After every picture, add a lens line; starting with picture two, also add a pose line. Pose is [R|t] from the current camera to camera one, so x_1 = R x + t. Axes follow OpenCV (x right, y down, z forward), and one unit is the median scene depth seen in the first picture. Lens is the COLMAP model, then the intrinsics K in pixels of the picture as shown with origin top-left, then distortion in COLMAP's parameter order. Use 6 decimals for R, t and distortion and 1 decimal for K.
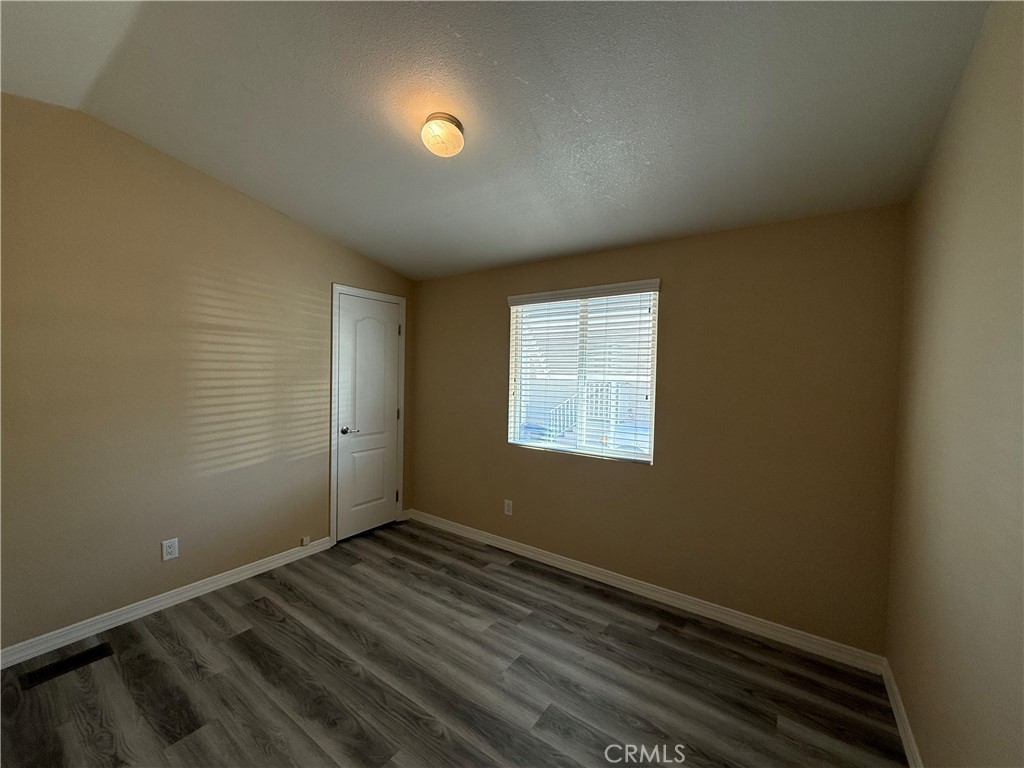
lens RADIAL K [[405.7, 0, 519.4], [0, 405.7, 378.8], [0, 0, 1]] dist [-0.005137, 0.000266]
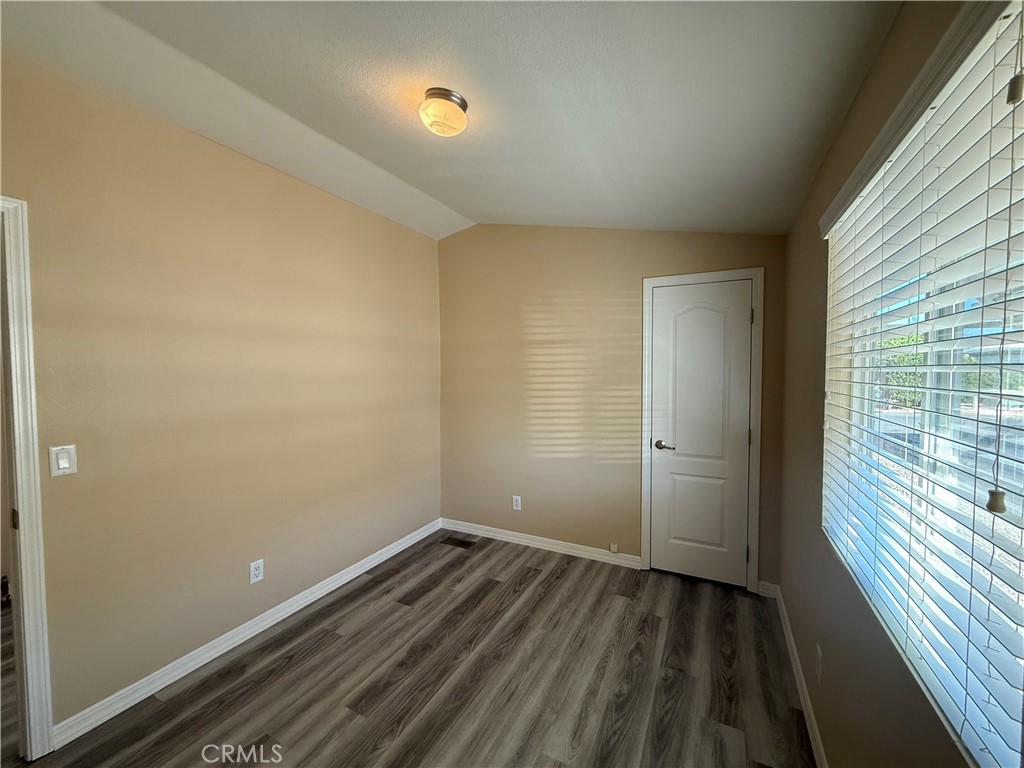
lens RADIAL K [[405.7, 0, 497.7], [0, 405.7, 380.9], [0, 0, 1]] dist [-0.005137, 0.000266]
pose [[0.115122, 0.014172, -0.993250, 0.498302], [-0.010962, 0.999855, 0.012995, -0.021026], [0.993291, 0.009392, 0.115261, 0.717738]]
